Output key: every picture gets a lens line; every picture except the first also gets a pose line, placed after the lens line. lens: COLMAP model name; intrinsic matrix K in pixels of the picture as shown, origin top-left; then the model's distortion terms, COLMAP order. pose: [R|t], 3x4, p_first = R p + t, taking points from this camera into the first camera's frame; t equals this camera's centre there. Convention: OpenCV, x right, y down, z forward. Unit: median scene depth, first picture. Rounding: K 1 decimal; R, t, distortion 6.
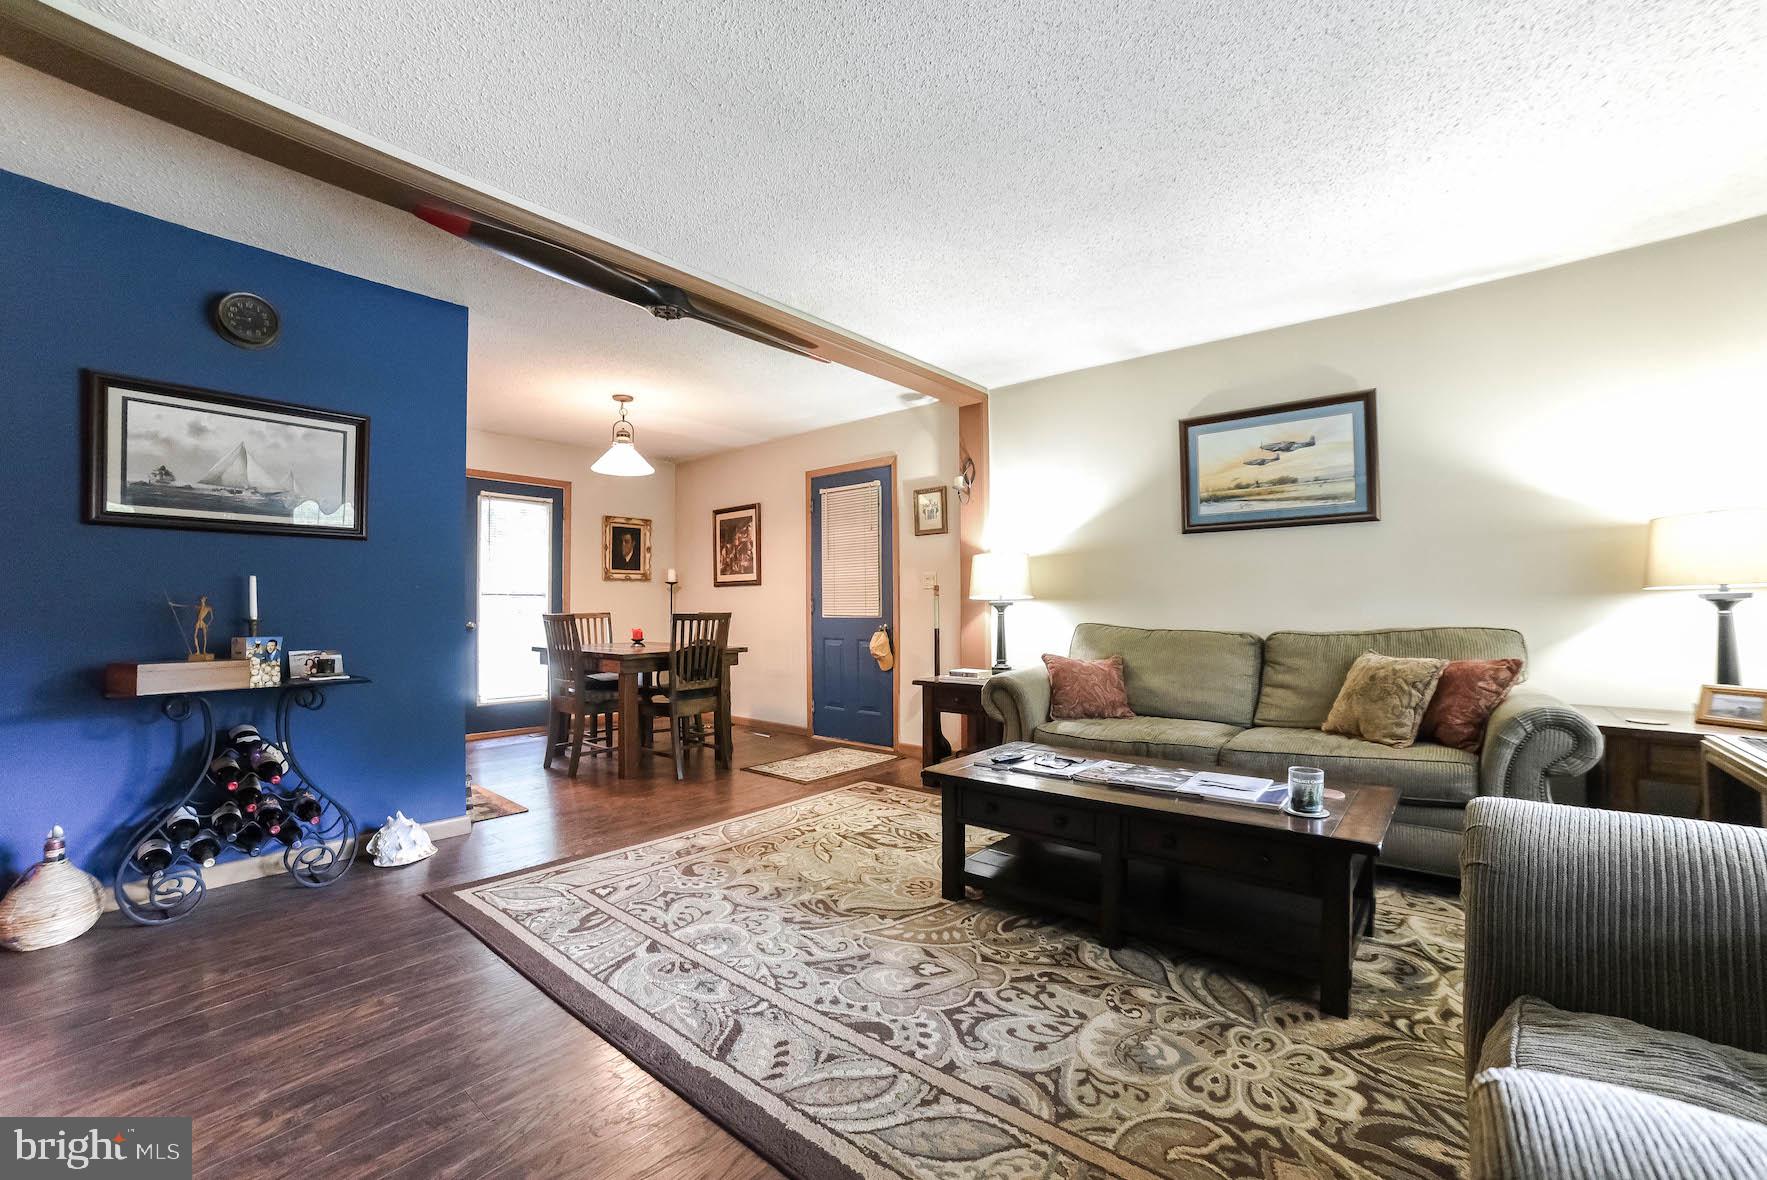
lens RADIAL K [[712.3, 0, 878.1], [0, 712.3, 597.6], [0, 0, 1]] dist [-0.078019, 0.027113]
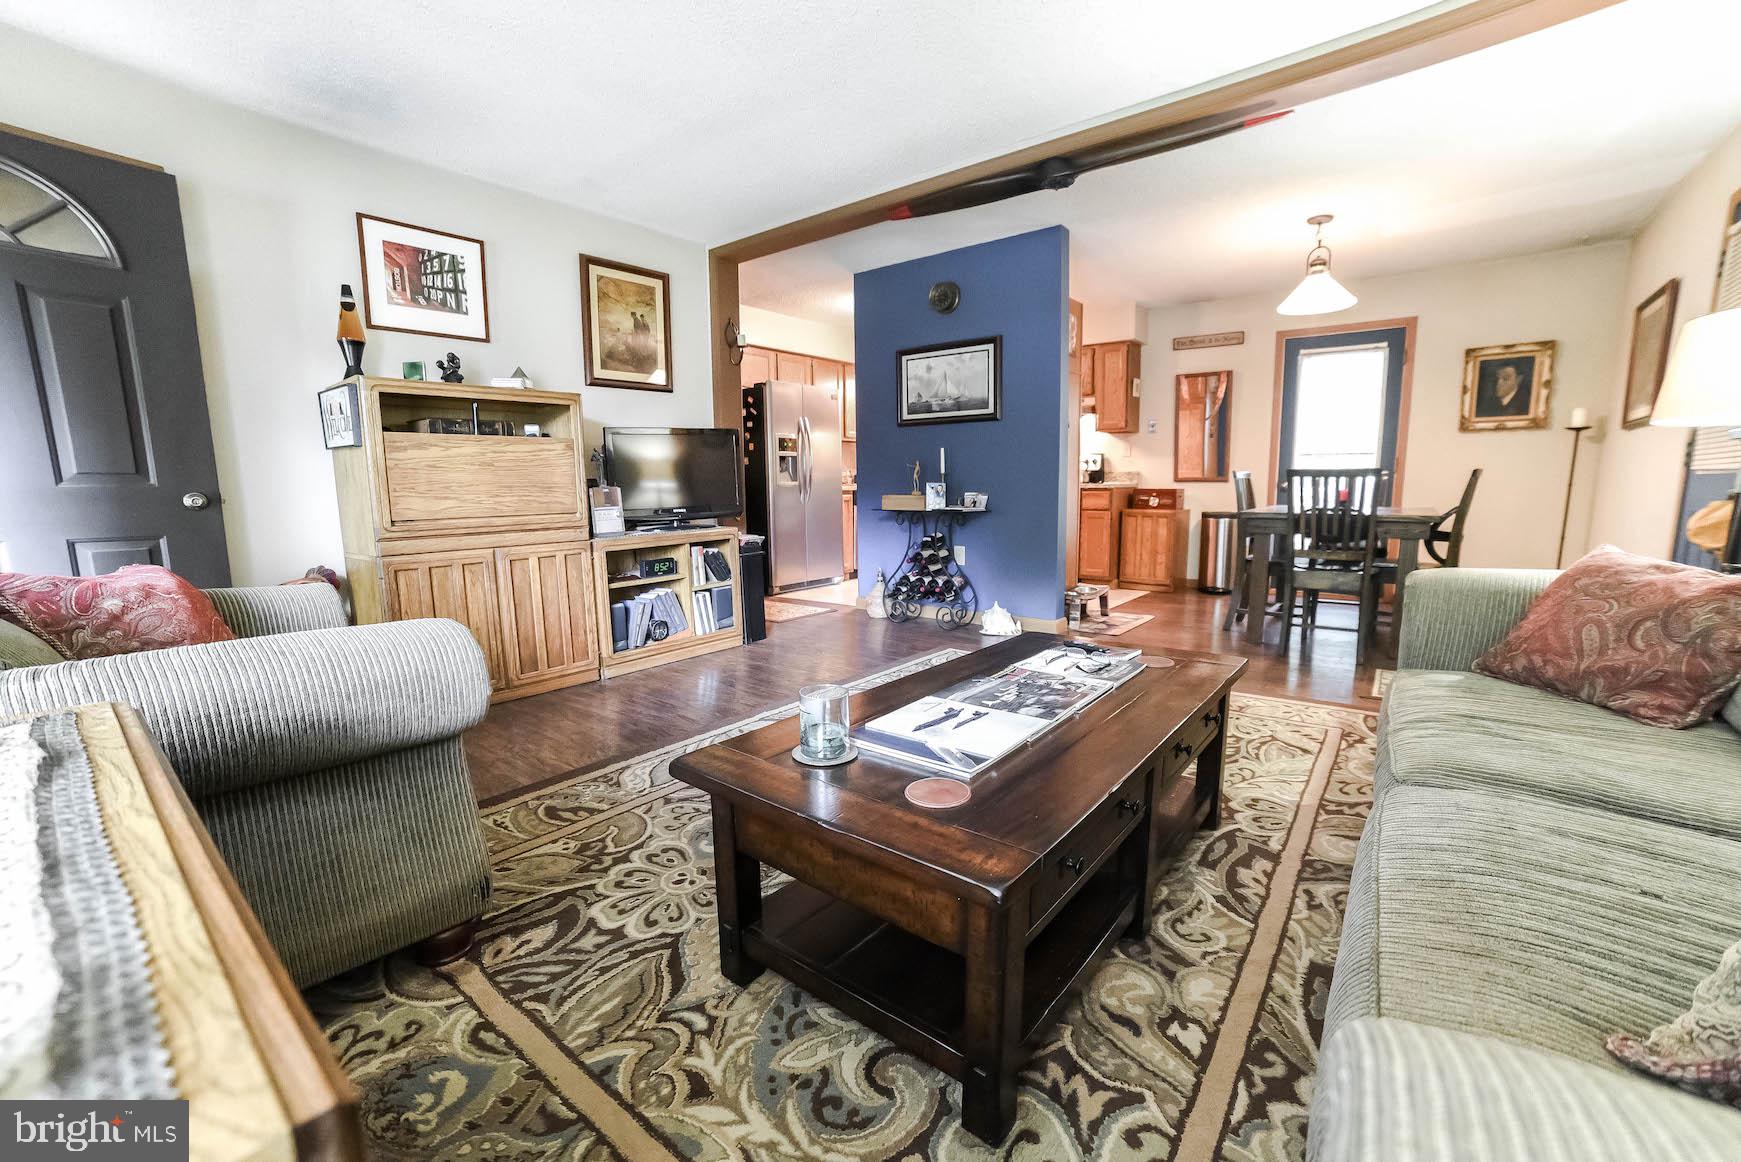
lens RADIAL K [[706.3, 0, 876.7], [0, 706.3, 591.8], [0, 0, 1]] dist [-0.109594, 0.047113]
pose [[0.038893, 0.156985, -0.986835, 0.916915], [0.027734, 0.987032, 0.158110, 0.042241], [0.998858, -0.033519, 0.034035, 0.759116]]
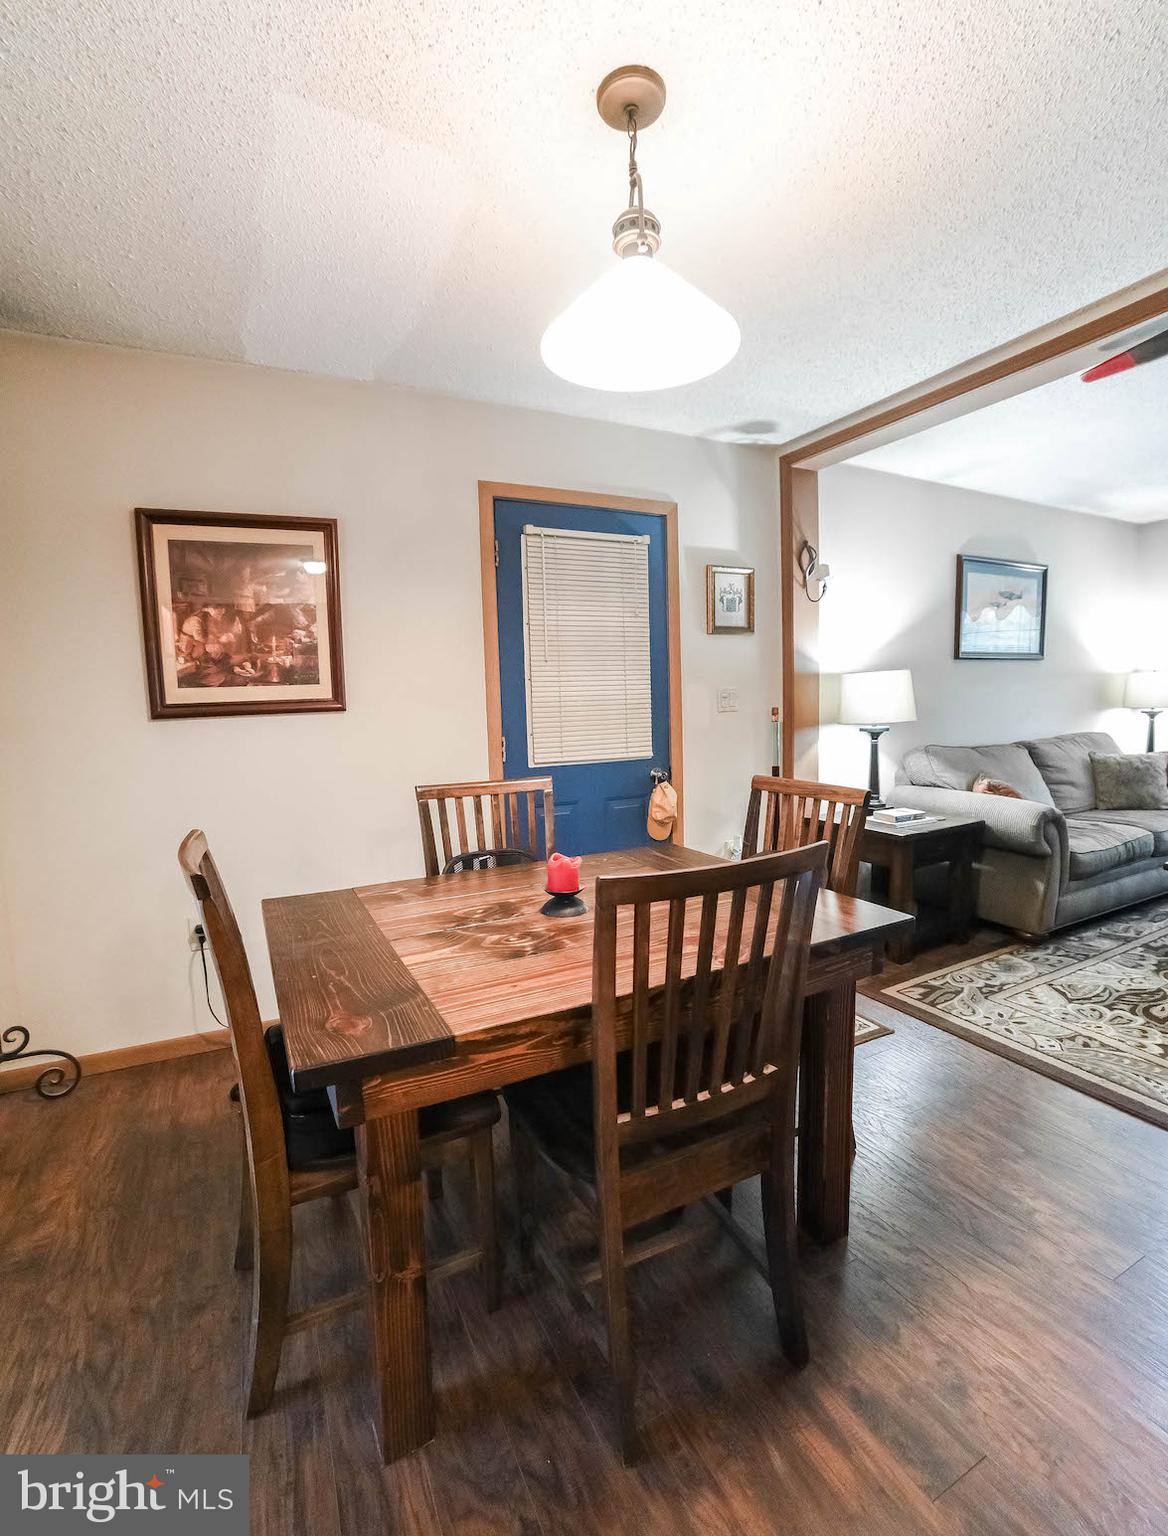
lens RADIAL K [[700.5, 0, 575.6], [0, 700.5, 780.4], [0, 0, 1]] dist [-0.066515, 0.000260]
pose [[0.400523, -0.112430, 0.909363, -1.209236], [0.016049, 0.993152, 0.115720, -0.052619], [-0.916146, -0.031754, 0.399585, 1.655234]]
